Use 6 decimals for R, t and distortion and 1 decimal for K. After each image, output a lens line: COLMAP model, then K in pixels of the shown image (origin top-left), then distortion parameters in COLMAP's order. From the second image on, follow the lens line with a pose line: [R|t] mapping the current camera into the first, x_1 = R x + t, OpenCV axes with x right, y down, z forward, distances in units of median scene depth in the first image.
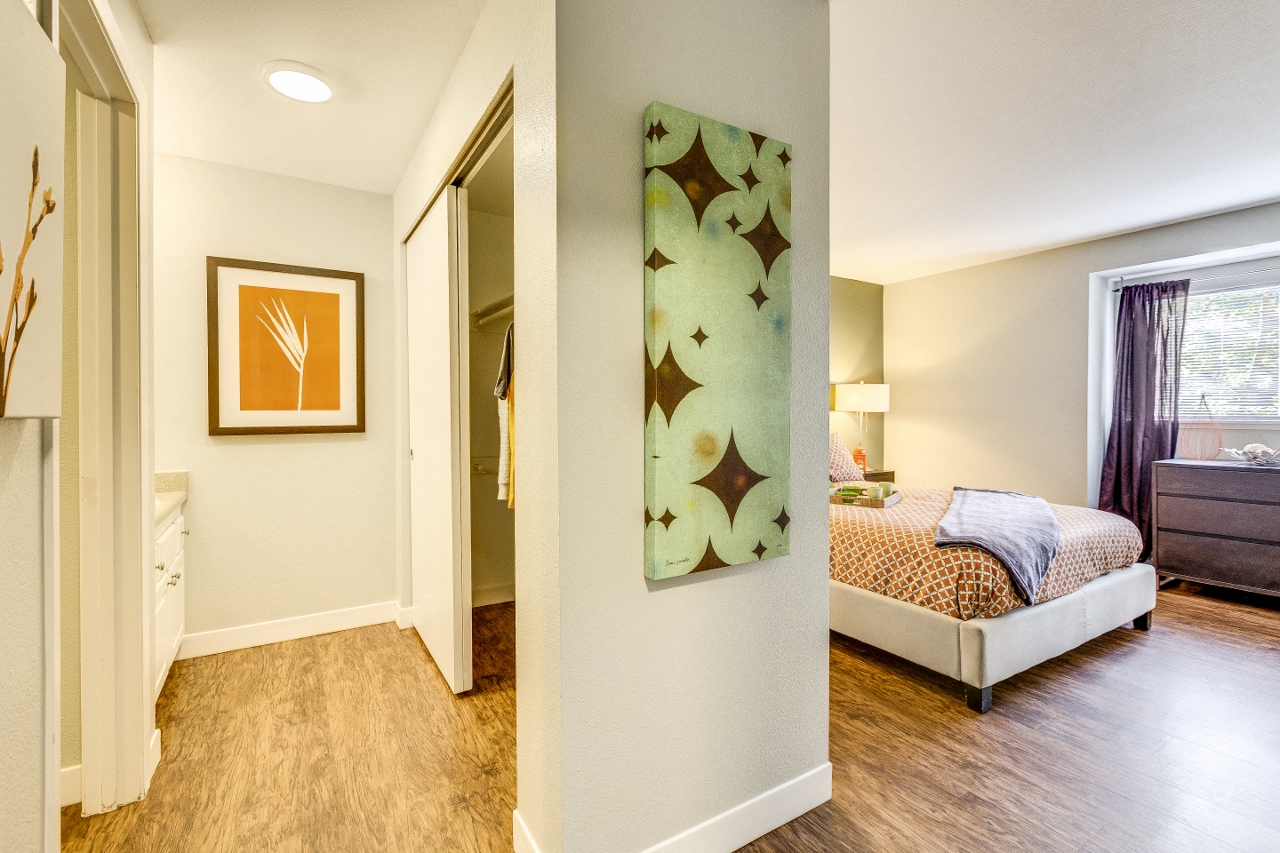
lens RADIAL K [[573.1, 0, 629.3], [0, 573.1, 406.2], [0, 0, 1]] dist [0.000592, -0.003167]
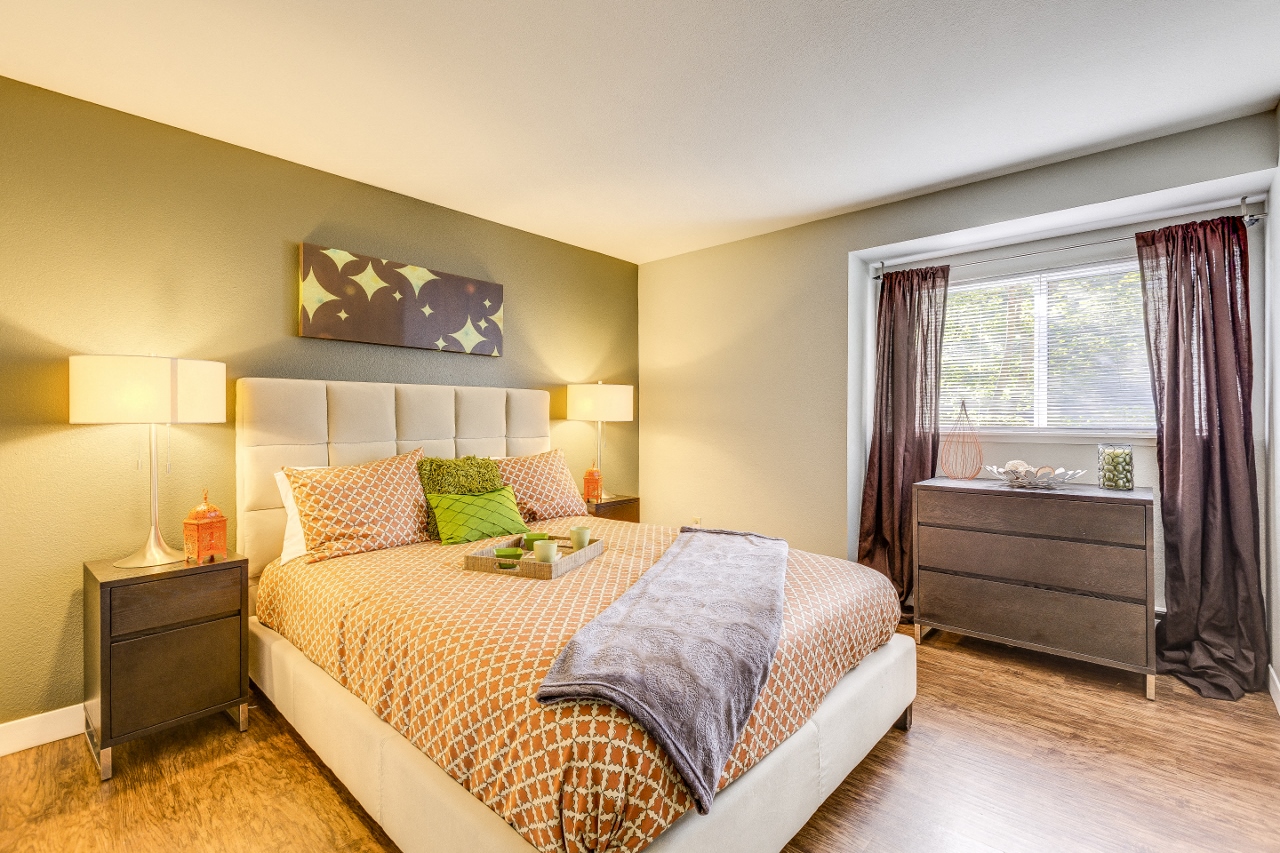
lens RADIAL K [[573.1, 0, 629.3], [0, 573.1, 406.2], [0, 0, 1]] dist [0.000592, -0.003167]
pose [[0.961892, 0.007969, 0.273315, 0.316303], [-0.003915, 0.999874, -0.015375, 0.002005], [-0.273403, 0.013719, 0.961802, 0.339753]]
